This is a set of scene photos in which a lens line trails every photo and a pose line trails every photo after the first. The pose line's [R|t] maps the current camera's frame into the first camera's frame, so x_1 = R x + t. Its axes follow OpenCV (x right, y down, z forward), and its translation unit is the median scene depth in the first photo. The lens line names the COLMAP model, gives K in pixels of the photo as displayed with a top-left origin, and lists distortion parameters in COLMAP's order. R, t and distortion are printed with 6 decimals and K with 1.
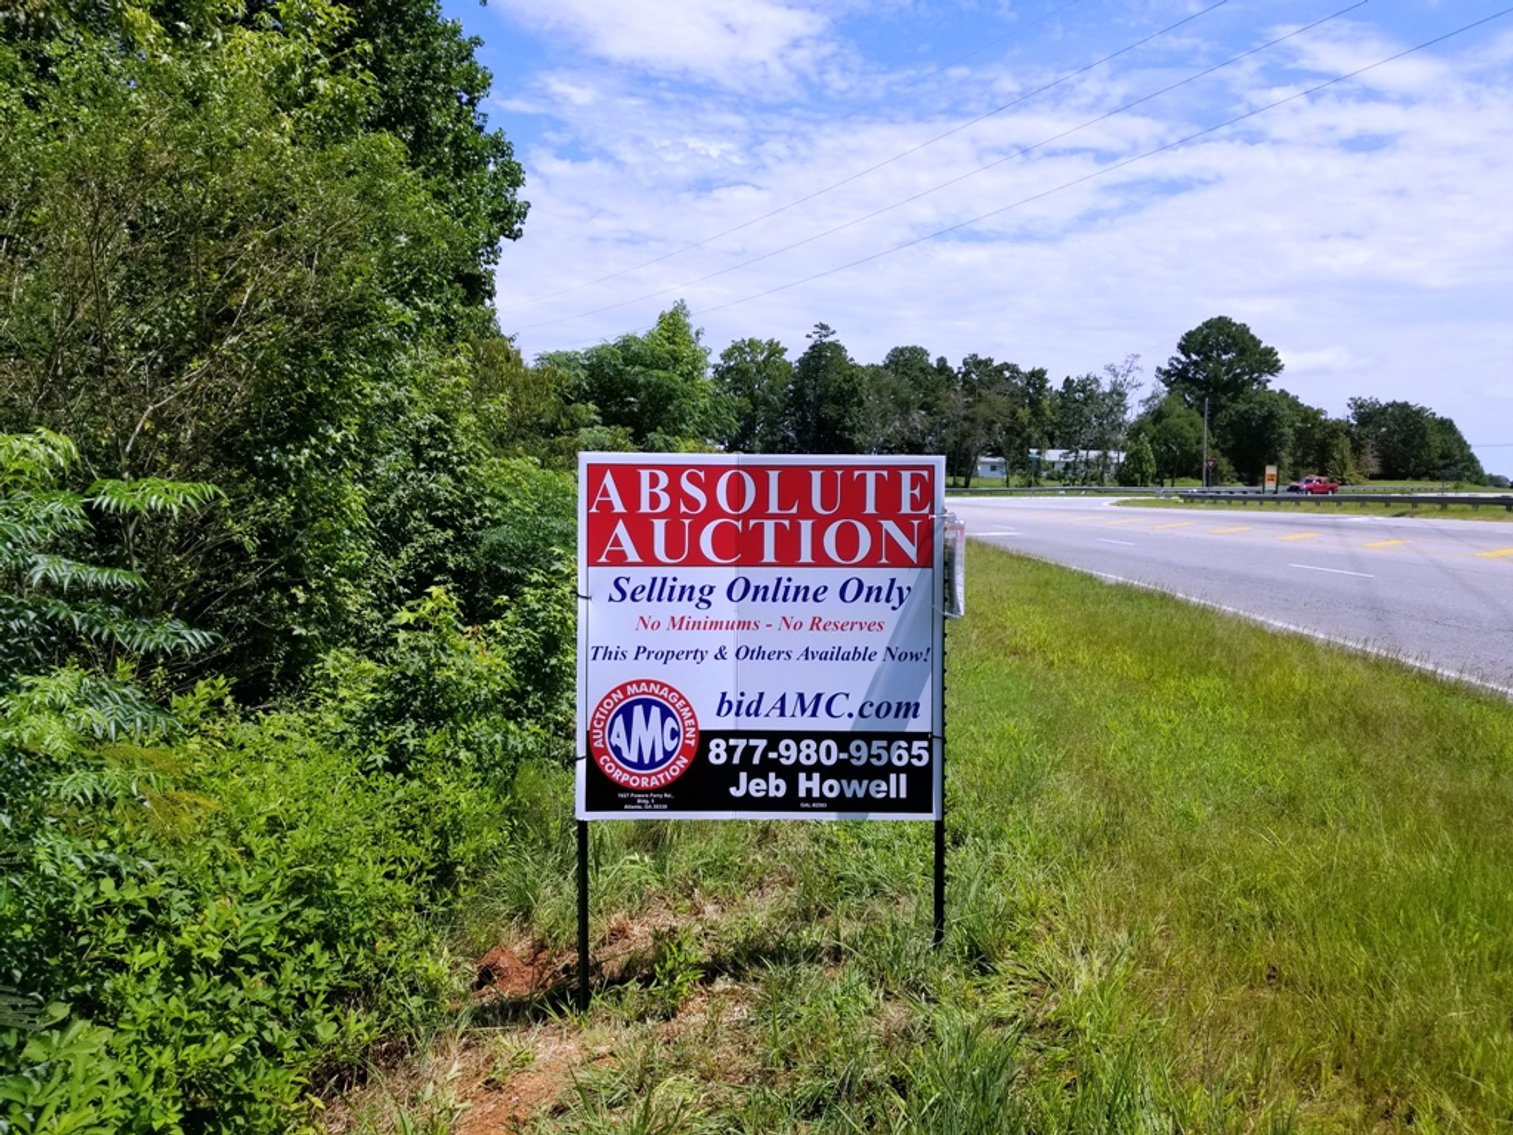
lens RADIAL K [[1172.7, 0, 756.8], [0, 1172.7, 531.8], [0, 0, 1]] dist [0.100859, -0.237990]
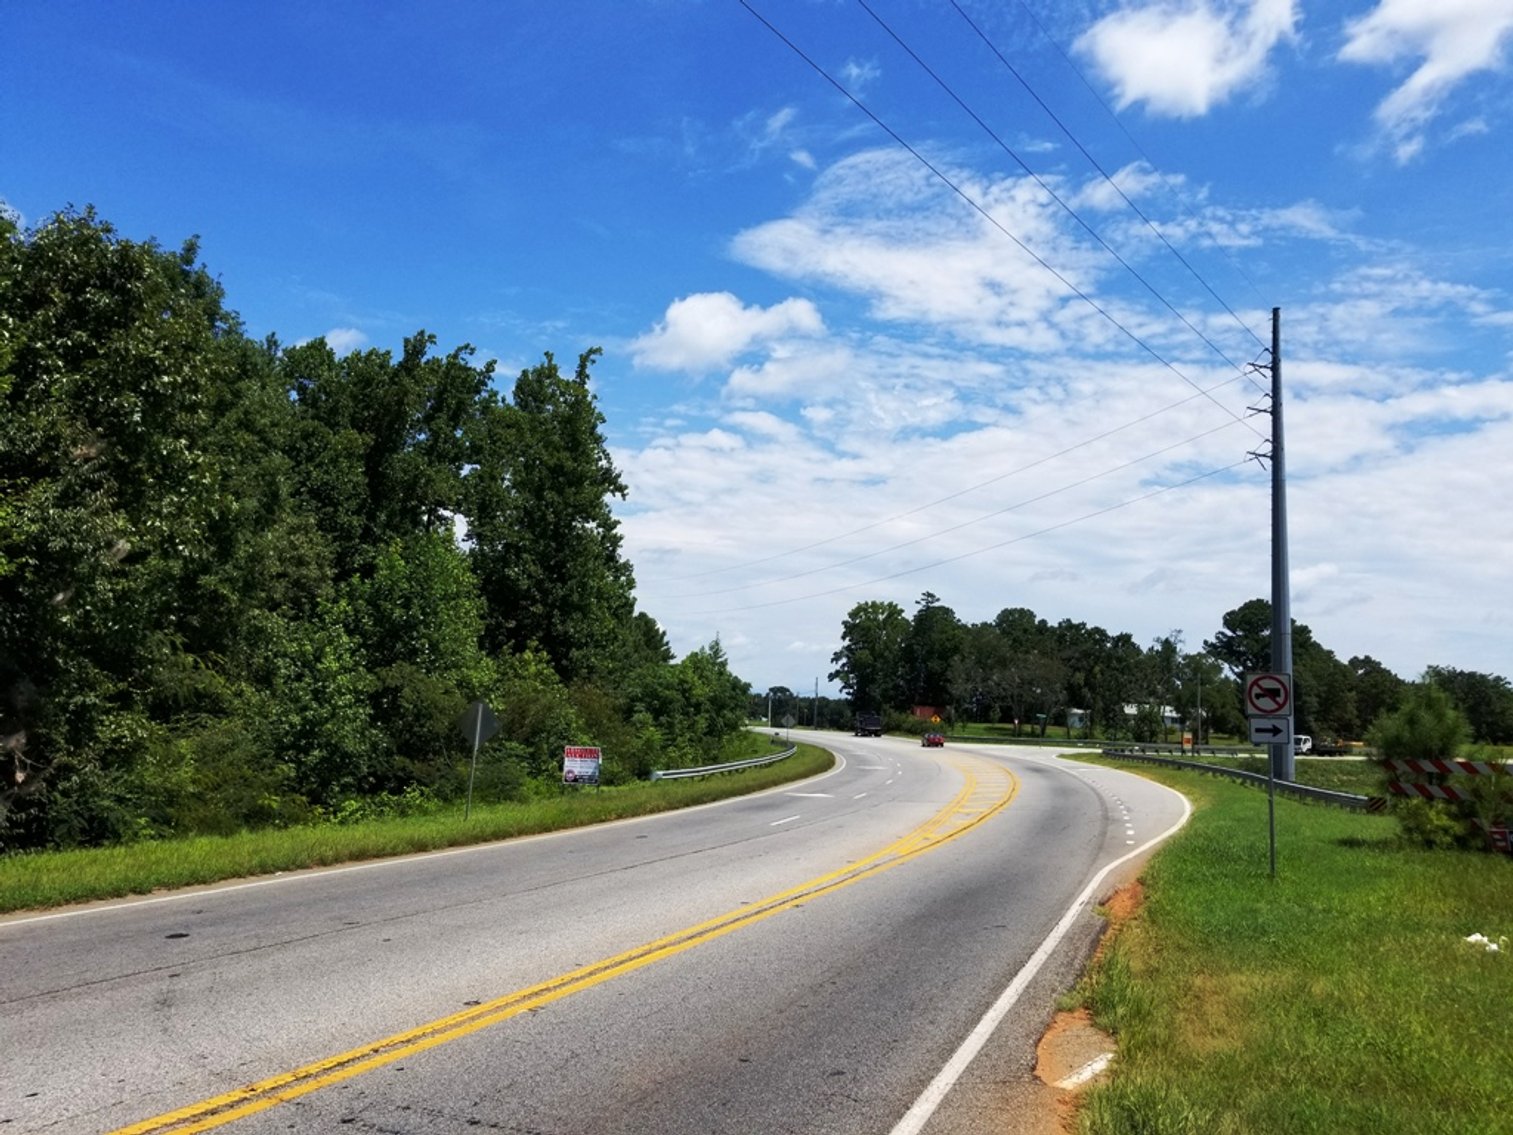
lens RADIAL K [[1175.2, 0, 744.2], [0, 1175.2, 520.7], [0, 0, 1]] dist [0.086618, -0.176877]
pose [[0.985594, 0.007625, -0.168955, 2.805806], [-0.041719, 0.979074, -0.199184, -0.009758], [0.163900, 0.203363, 0.965288, -8.223374]]
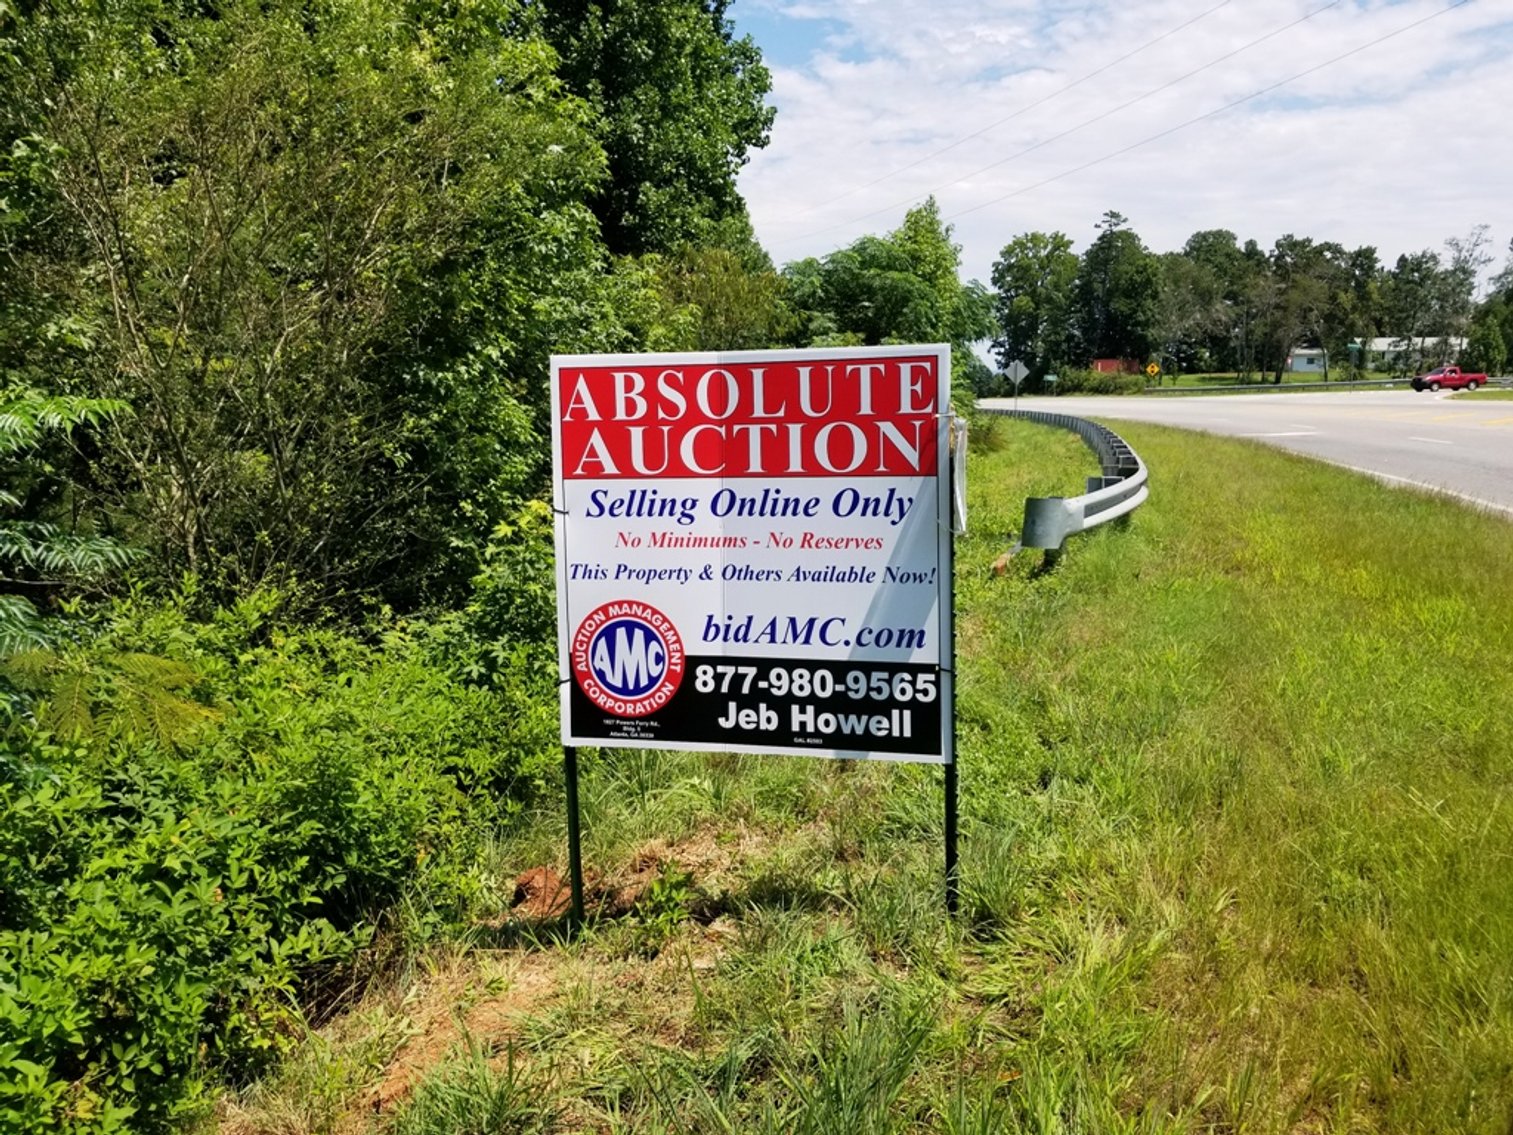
lens RADIAL K [[1175.2, 0, 744.2], [0, 1175.2, 520.7], [0, 0, 1]] dist [0.086618, -0.176877]
pose [[0.968658, -0.003811, -0.248367, 0.225305], [0.020577, 0.997677, 0.064944, 0.004494], [0.247543, -0.068019, 0.966486, 0.127988]]
